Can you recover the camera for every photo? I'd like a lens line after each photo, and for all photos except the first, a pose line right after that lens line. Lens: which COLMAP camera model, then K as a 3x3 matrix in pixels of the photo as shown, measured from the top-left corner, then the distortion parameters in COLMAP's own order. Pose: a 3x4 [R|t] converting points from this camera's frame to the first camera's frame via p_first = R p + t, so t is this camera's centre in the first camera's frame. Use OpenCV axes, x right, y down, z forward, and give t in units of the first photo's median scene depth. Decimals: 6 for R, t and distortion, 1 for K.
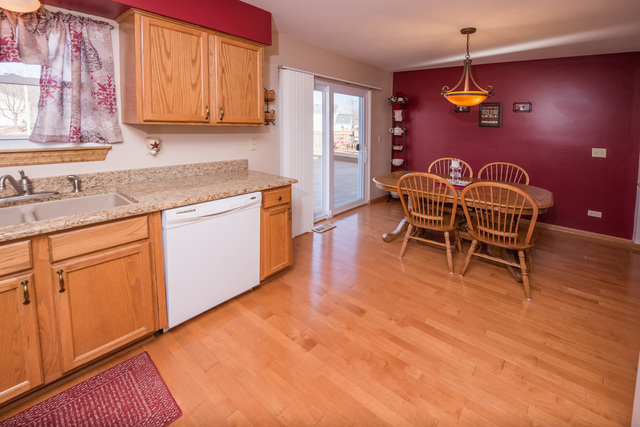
lens RADIAL K [[273.7, 0, 318.5], [0, 273.7, 169.5], [0, 0, 1]] dist [-0.001828, -0.000289]
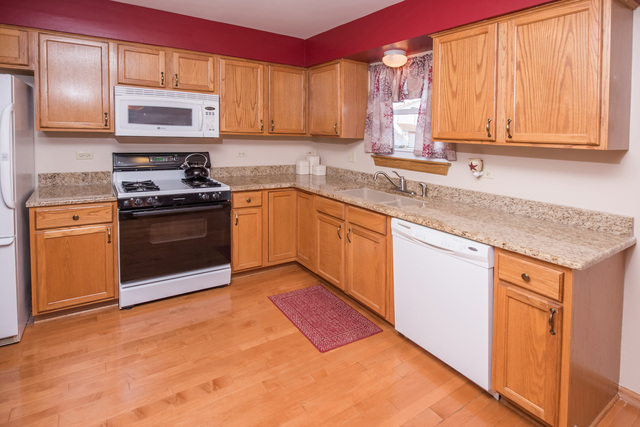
lens RADIAL K [[346.9, 0, 320.0], [0, 346.9, 213.5], [0, 0, 1]] dist [0.001112, 0.000674]
pose [[-0.247945, 0.186548, -0.950643, 0.758427], [-0.198522, 0.950677, 0.238333, -0.128036], [0.948215, 0.247817, -0.198682, 0.873782]]
